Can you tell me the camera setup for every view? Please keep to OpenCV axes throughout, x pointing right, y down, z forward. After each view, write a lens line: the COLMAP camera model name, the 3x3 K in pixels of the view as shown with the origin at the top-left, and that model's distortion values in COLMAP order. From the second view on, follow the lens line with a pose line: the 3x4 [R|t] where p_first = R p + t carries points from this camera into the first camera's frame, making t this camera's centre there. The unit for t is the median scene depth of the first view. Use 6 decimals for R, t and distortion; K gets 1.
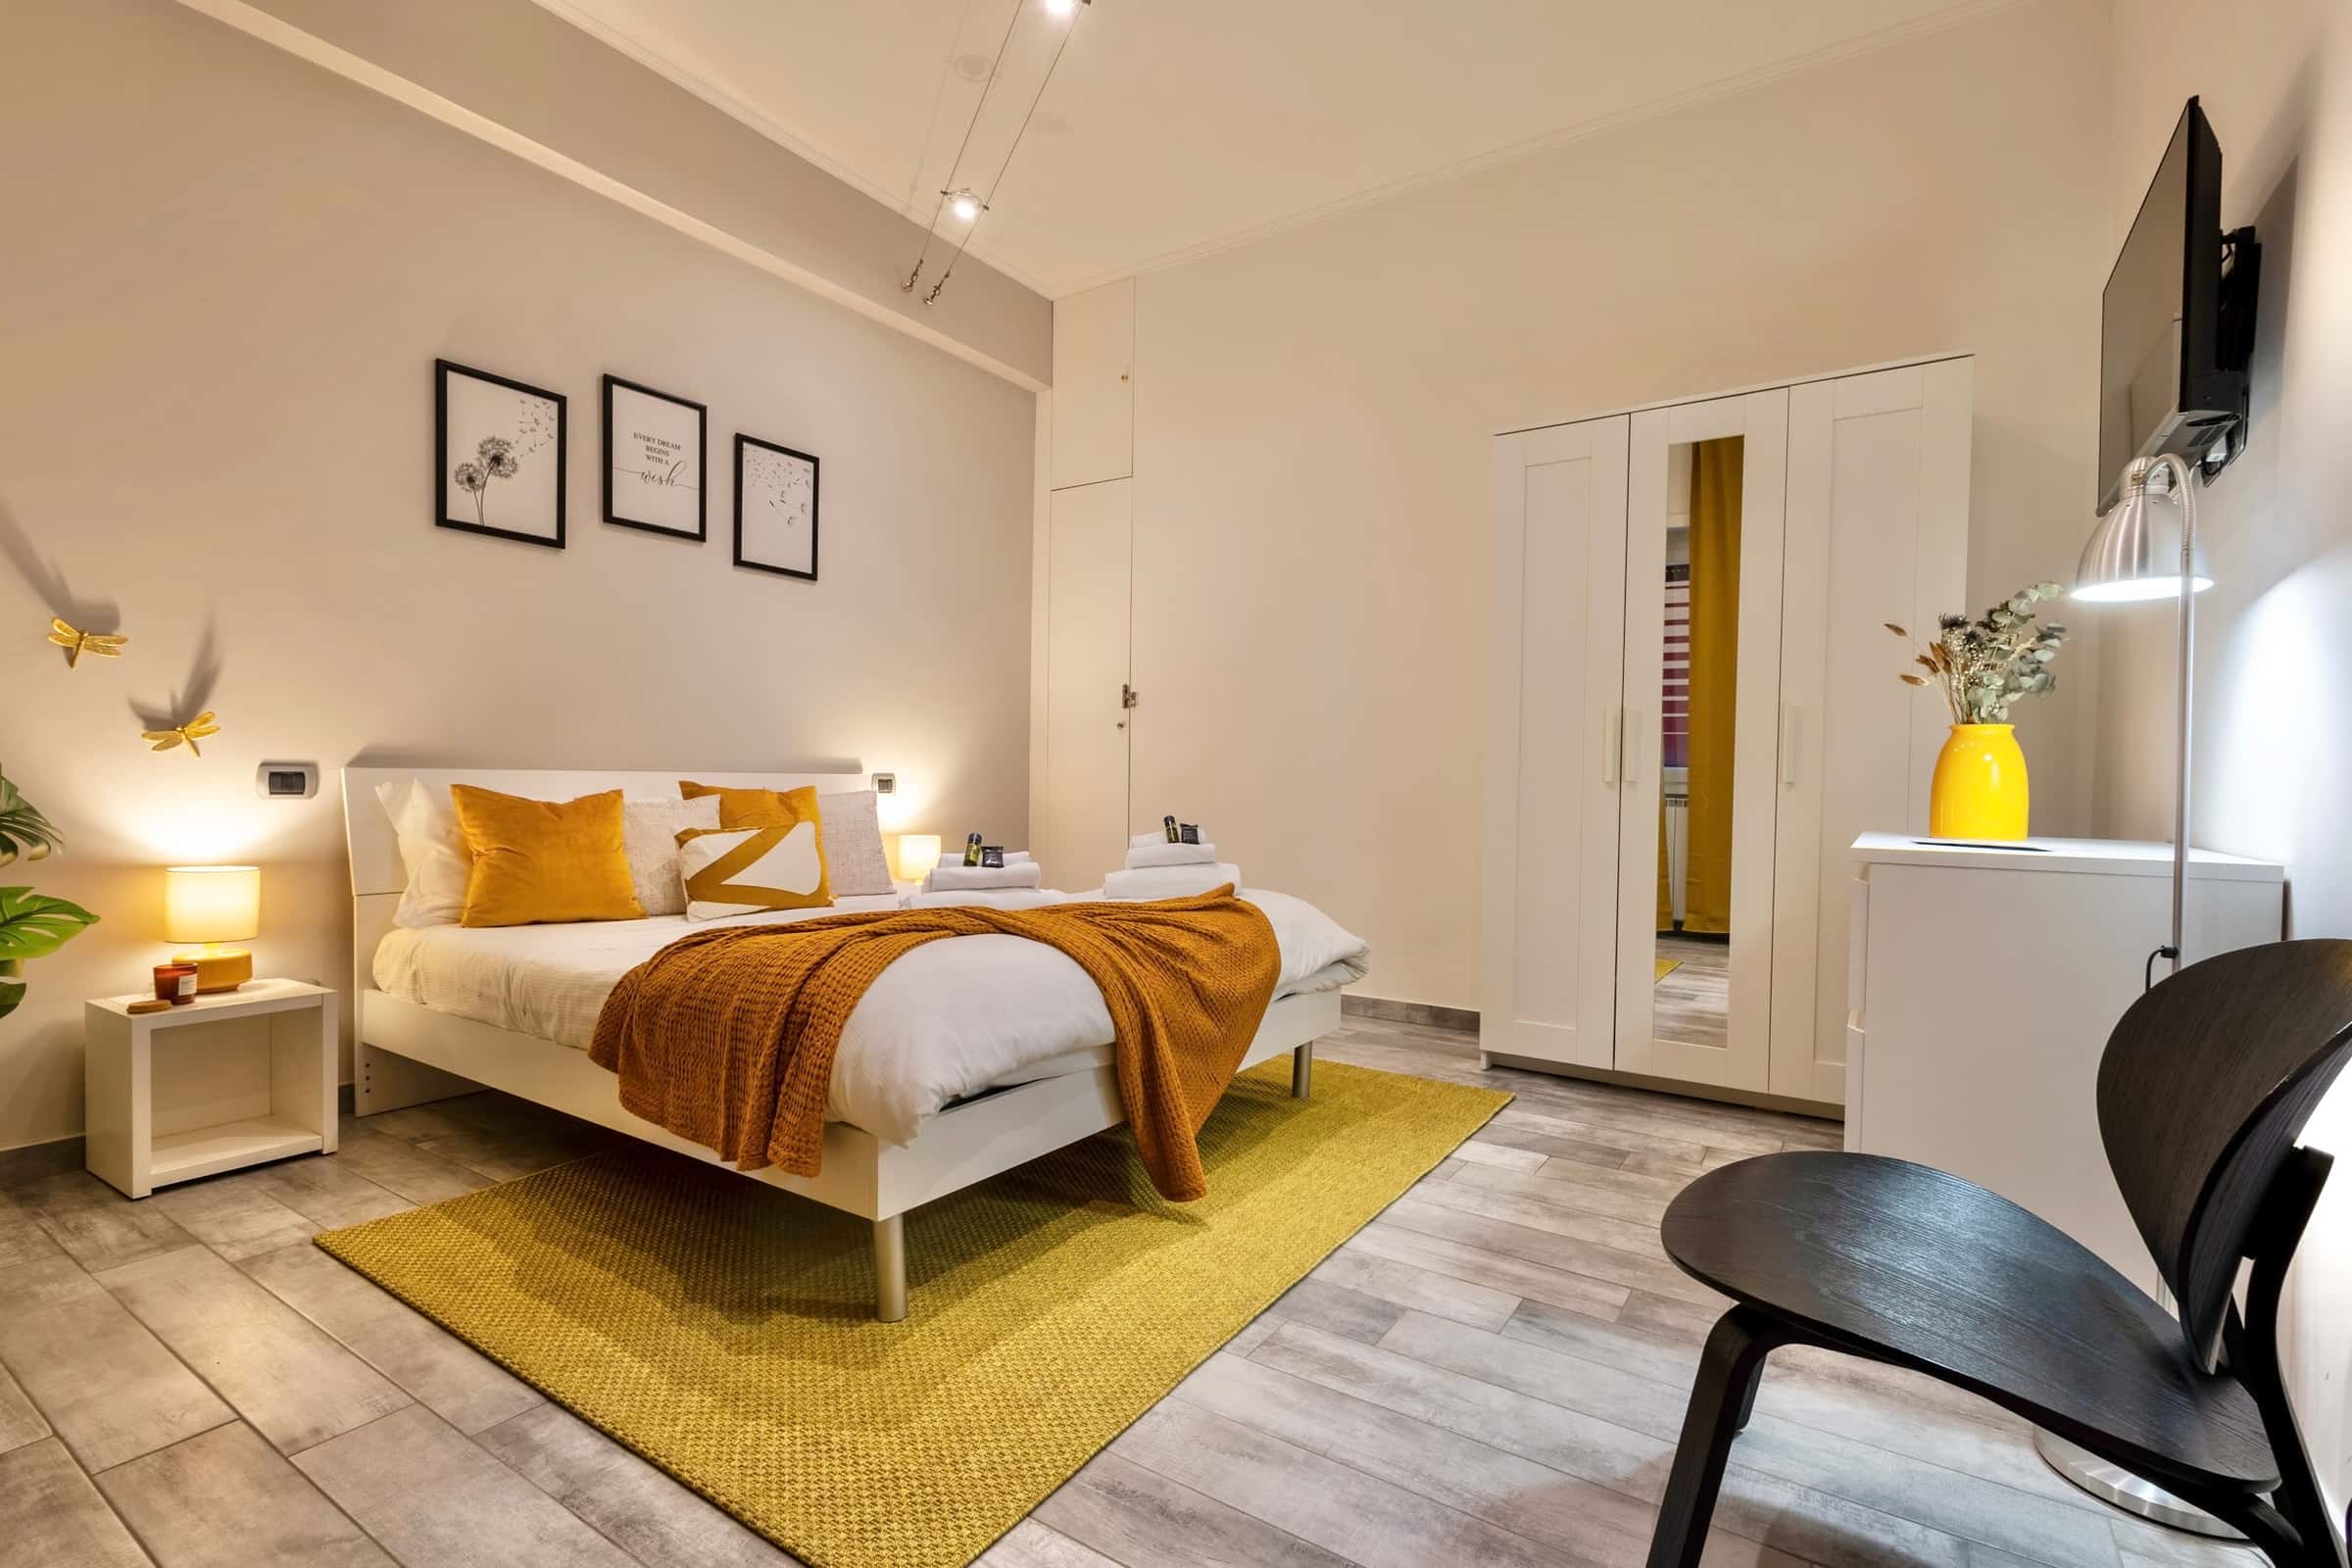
lens RADIAL K [[980.8, 0, 1053.5], [0, 980.8, 815.8], [0, 0, 1]] dist [0.007694, -0.003728]
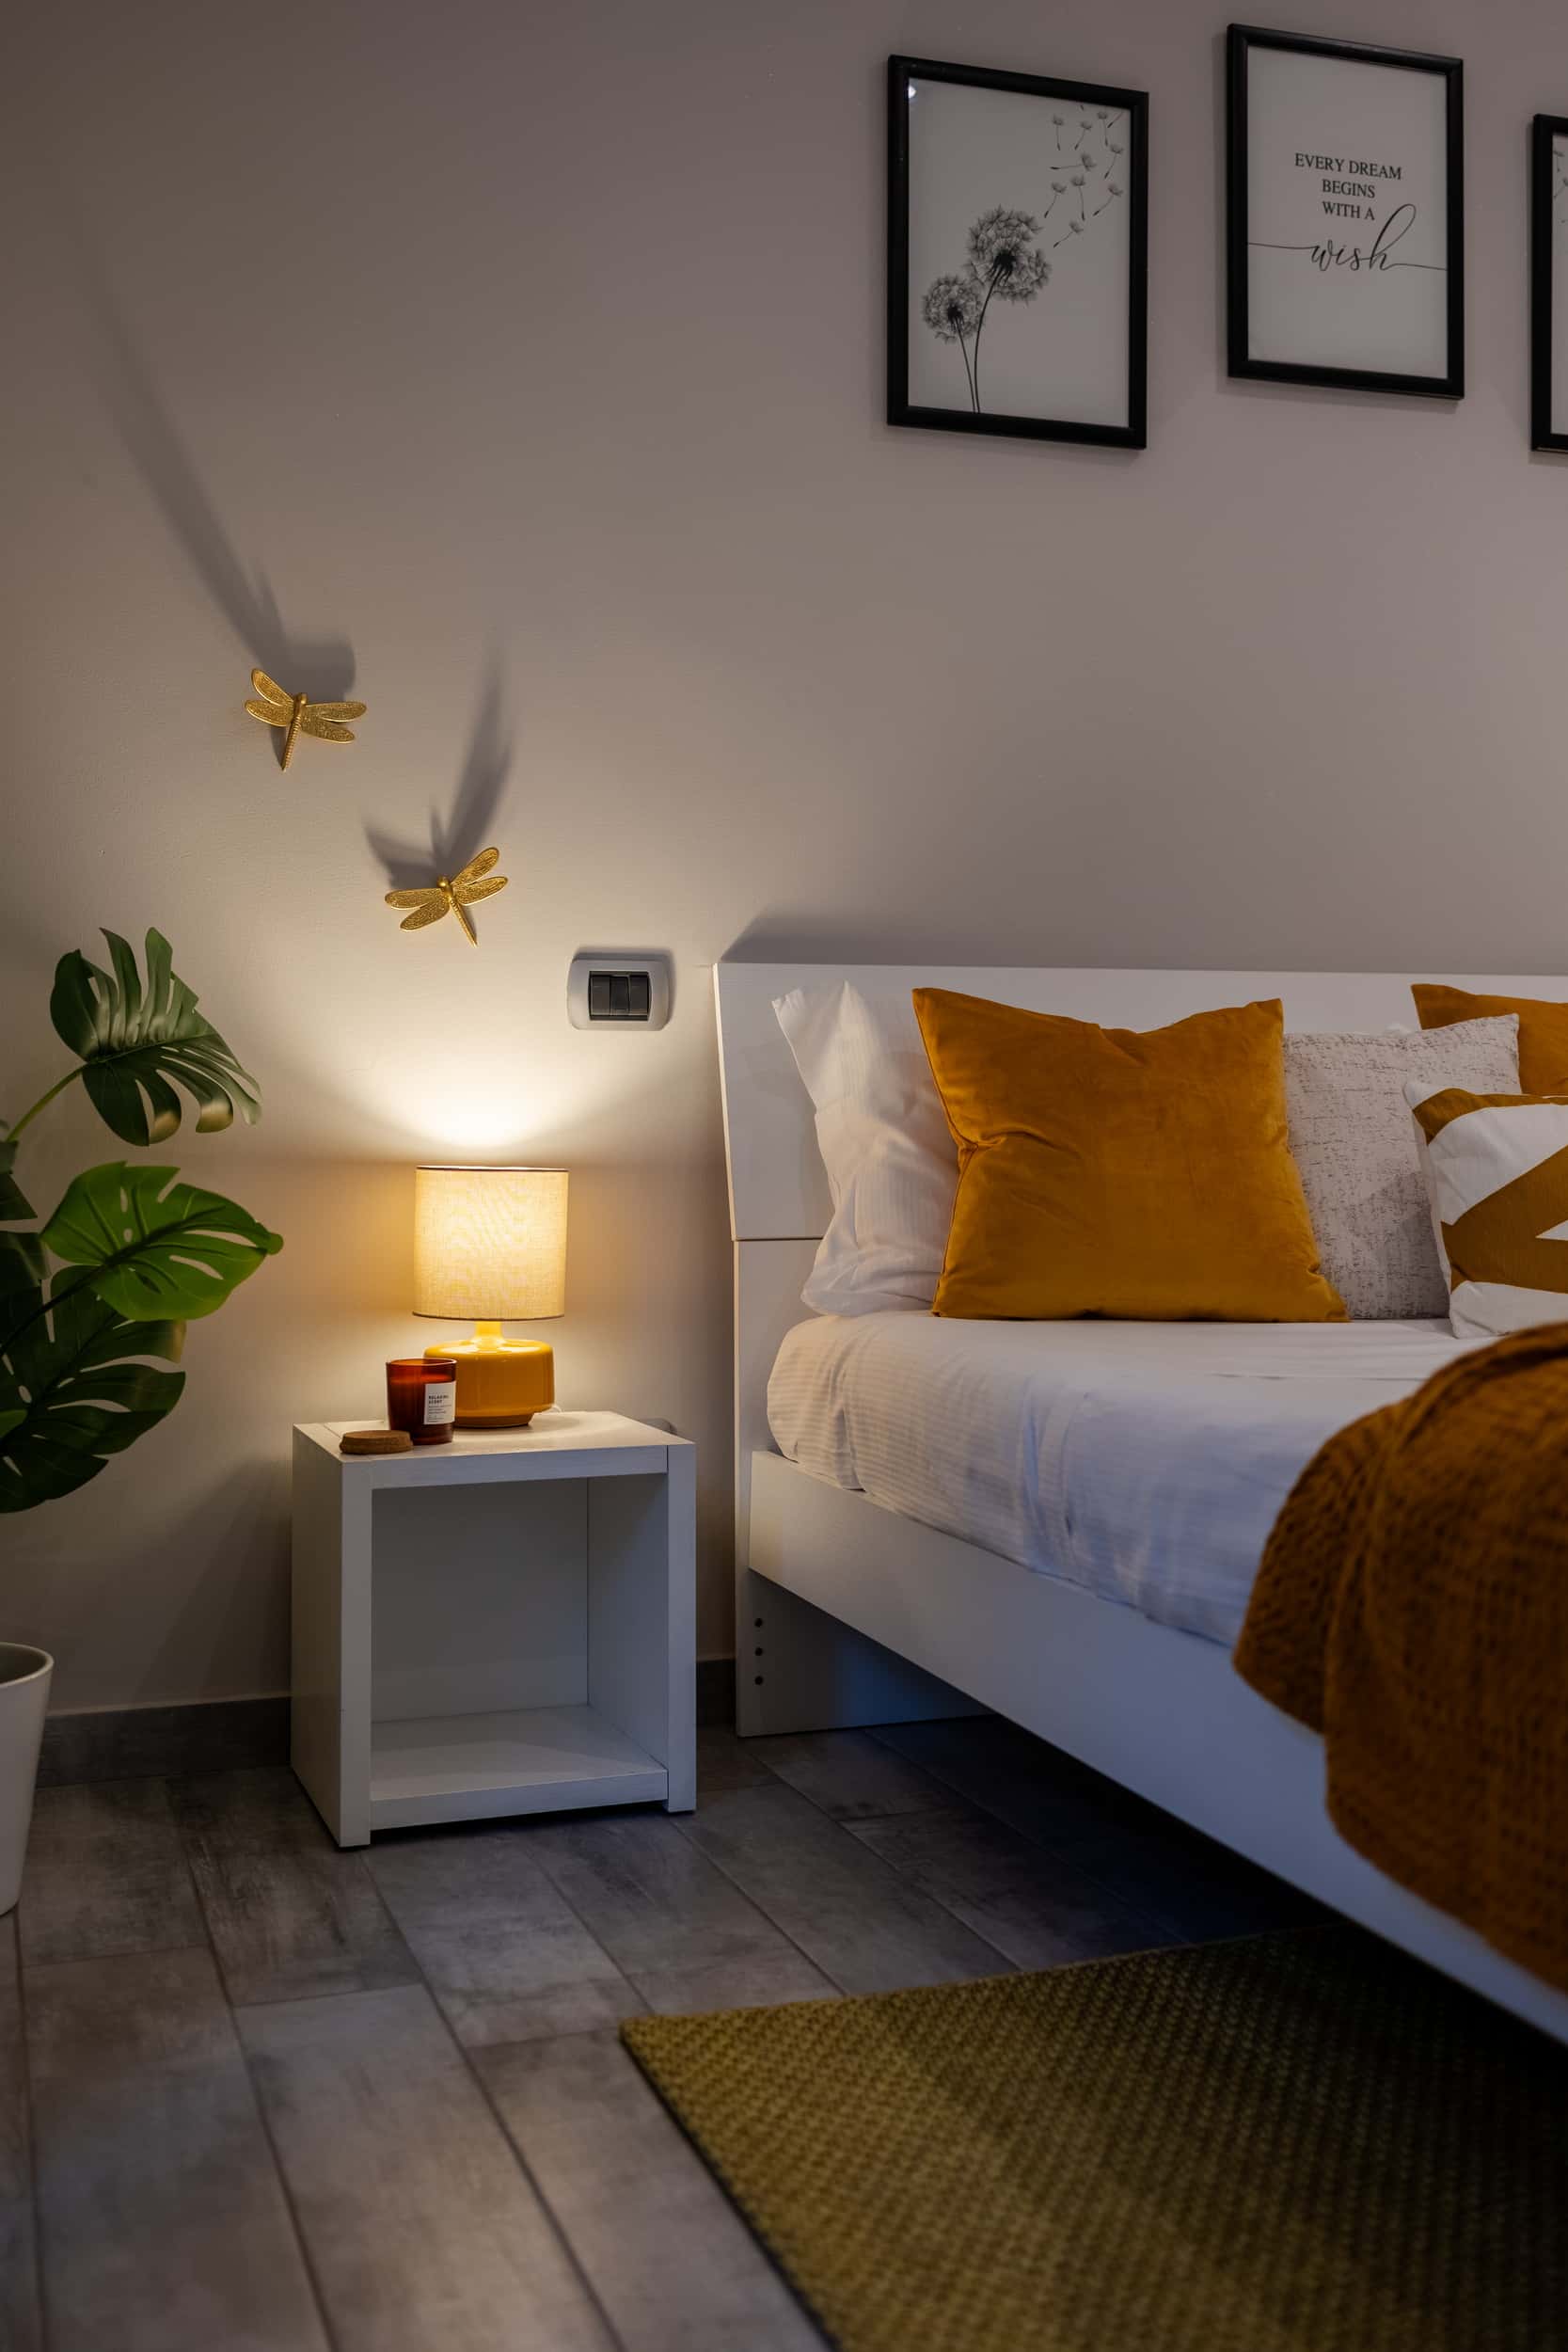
lens RADIAL K [[1996.3, 0, 841.9], [0, 1996.3, 1124.6], [0, 0, 1]] dist [0.014221, -0.003300]
pose [[0.824889, -0.024915, -0.564746, -0.162397], [0.000020, 0.999030, -0.044045, 0.074804], [0.565295, 0.036321, 0.824089, 0.292287]]
